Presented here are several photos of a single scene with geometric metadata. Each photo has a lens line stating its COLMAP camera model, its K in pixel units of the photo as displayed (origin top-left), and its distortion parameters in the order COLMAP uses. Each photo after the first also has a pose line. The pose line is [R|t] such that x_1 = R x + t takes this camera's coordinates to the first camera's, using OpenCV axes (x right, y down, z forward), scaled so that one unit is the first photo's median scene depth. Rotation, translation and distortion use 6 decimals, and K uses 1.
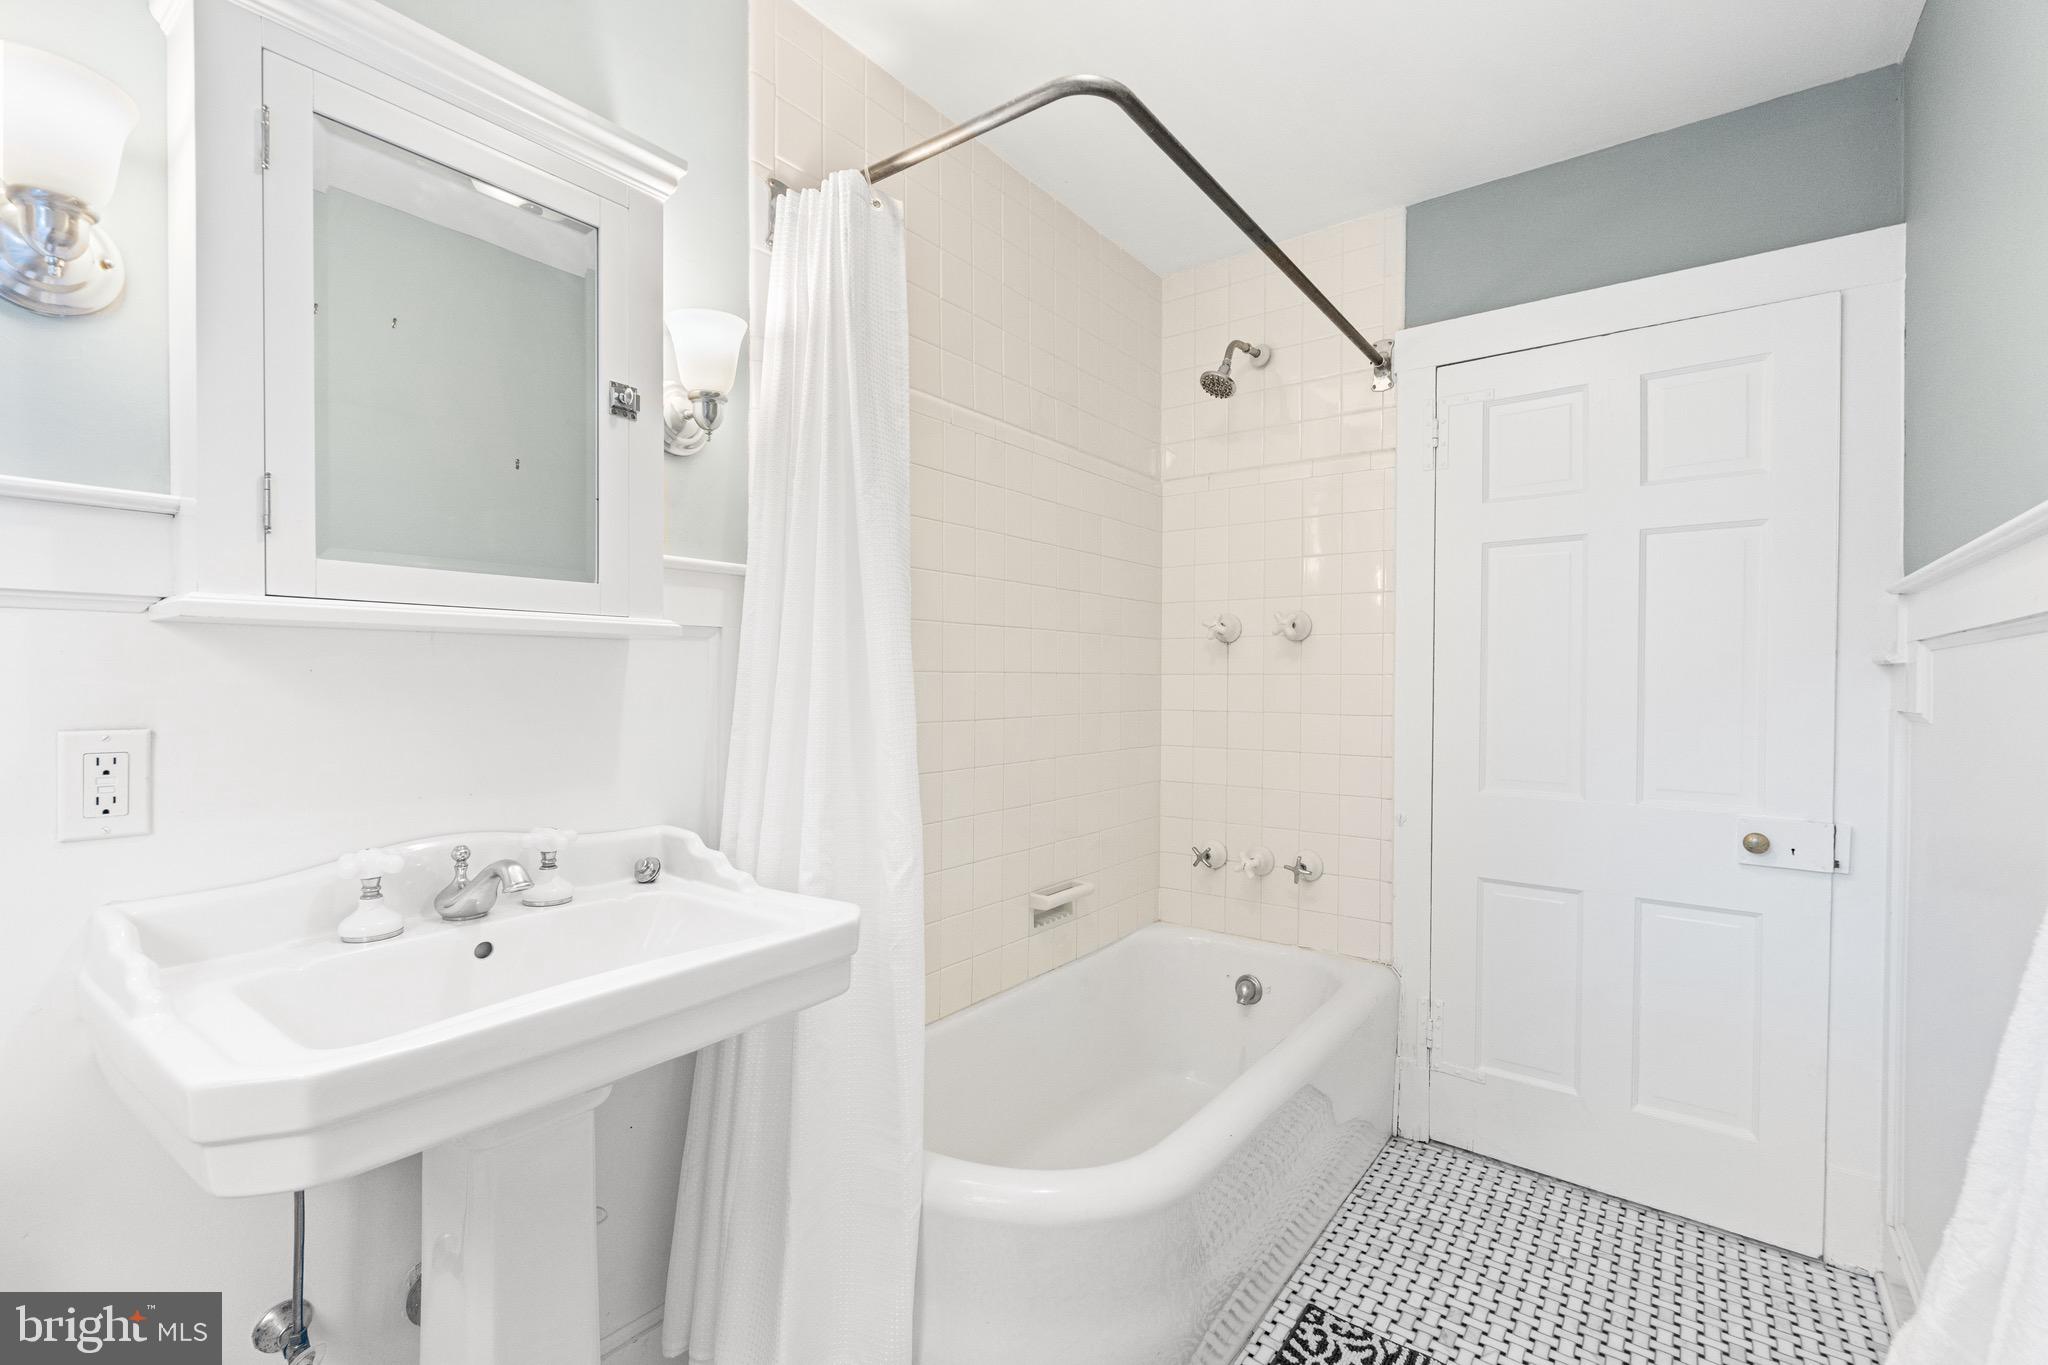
lens RADIAL K [[916.4, 0, 1024.0], [0, 916.4, 682.5], [0, 0, 1]] dist [0.000014, -0.000116]
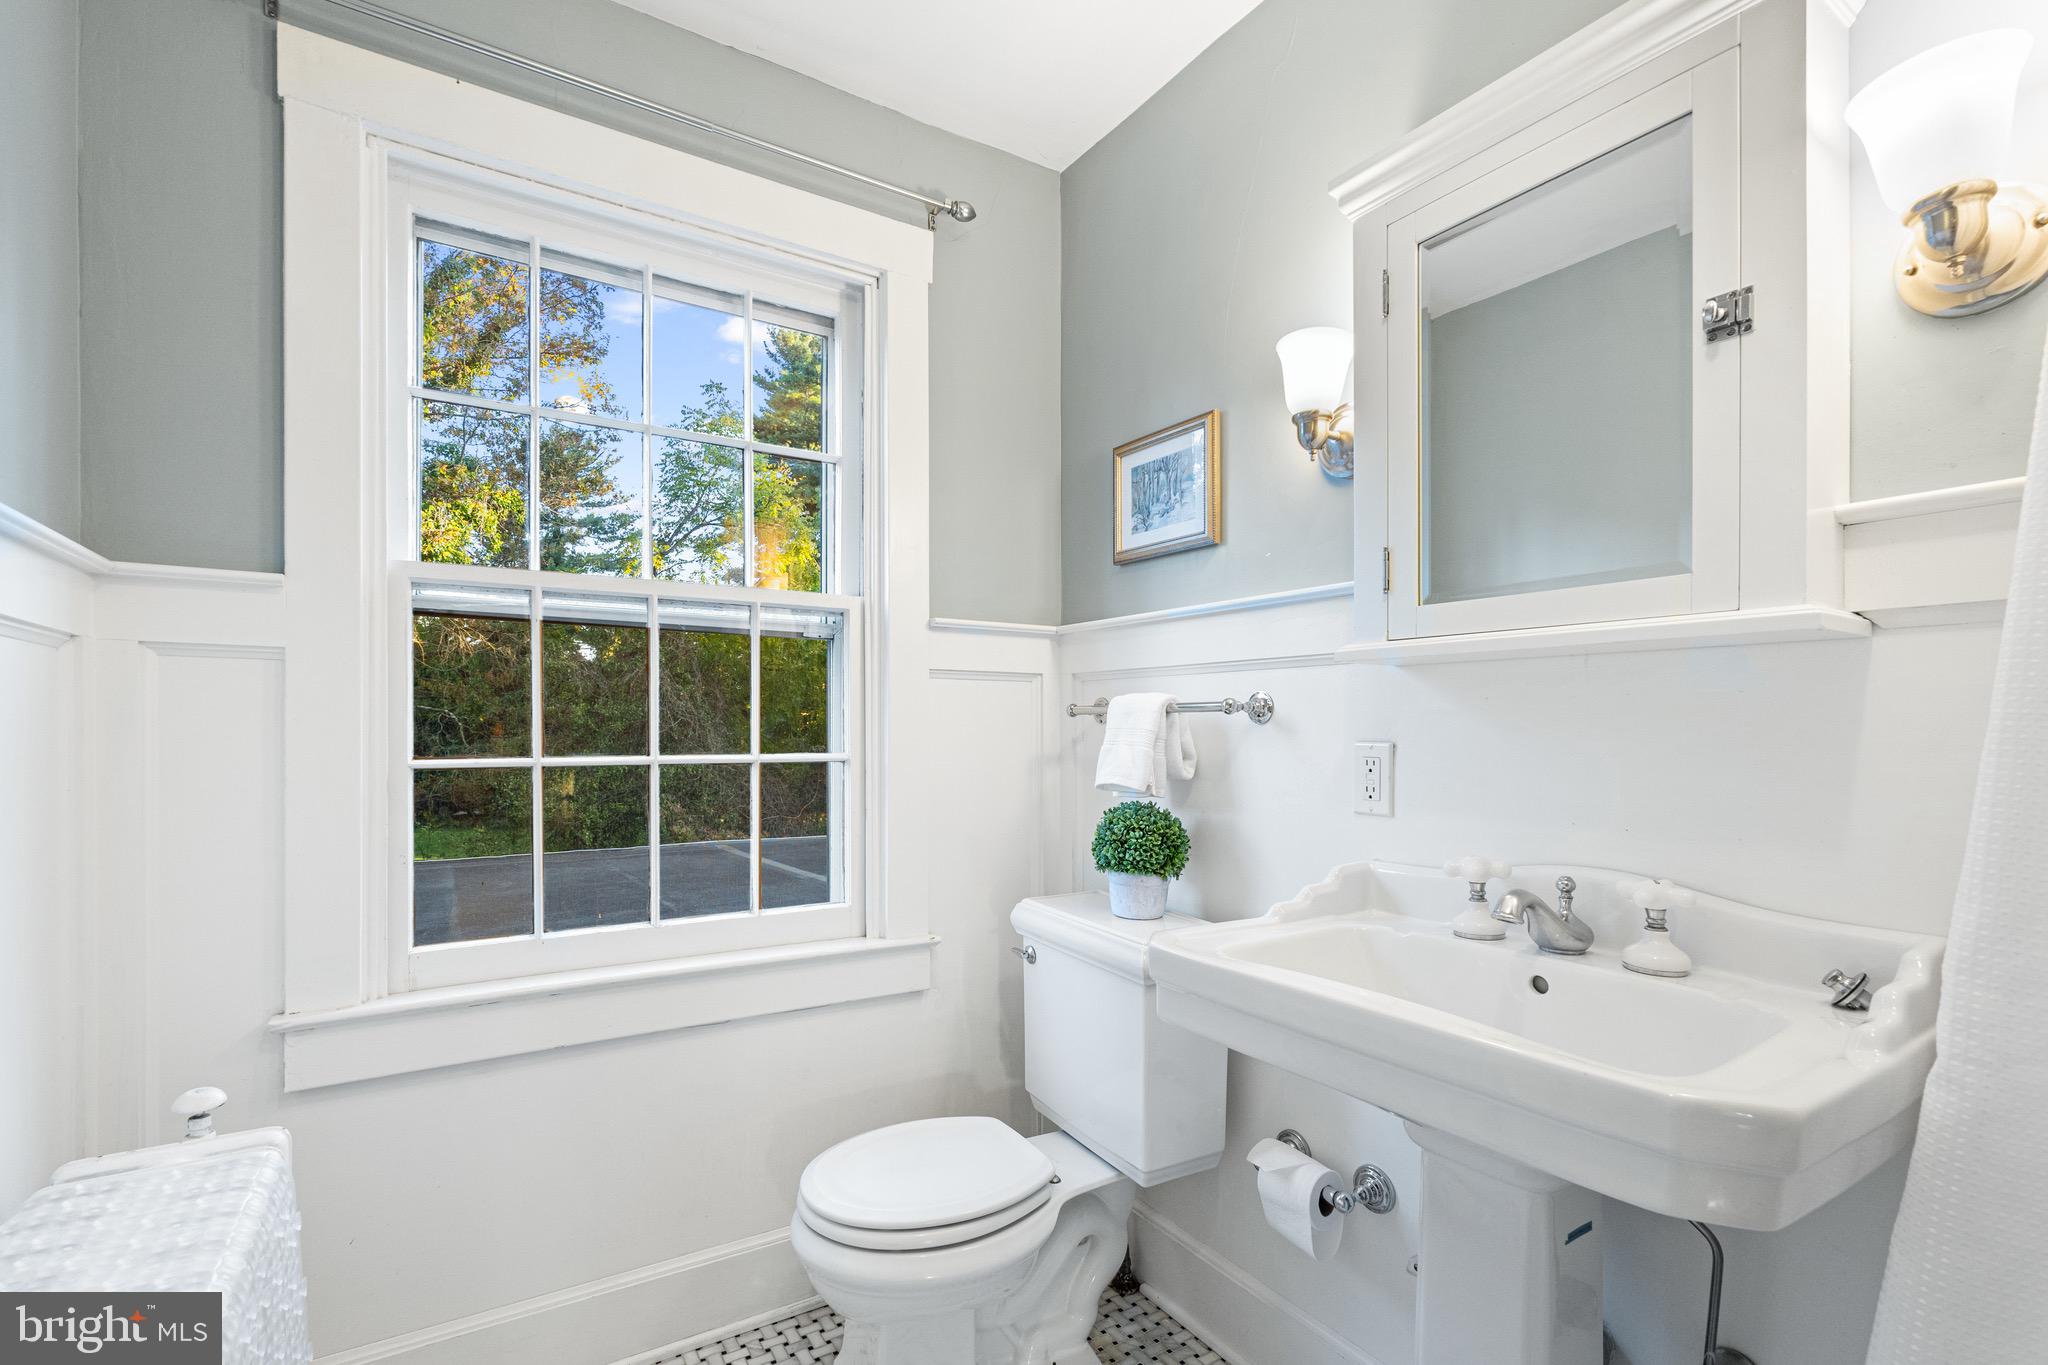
lens RADIAL K [[945.1, 0, 1025.3], [0, 945.1, 730.4], [0, 0, 1]] dist [-0.001399, -0.000228]
pose [[-0.346403, 0.000492, -0.938086, 0.507252], [-0.003397, 0.999993, 0.001779, 0.026025], [0.938080, 0.003803, -0.346398, 0.808709]]
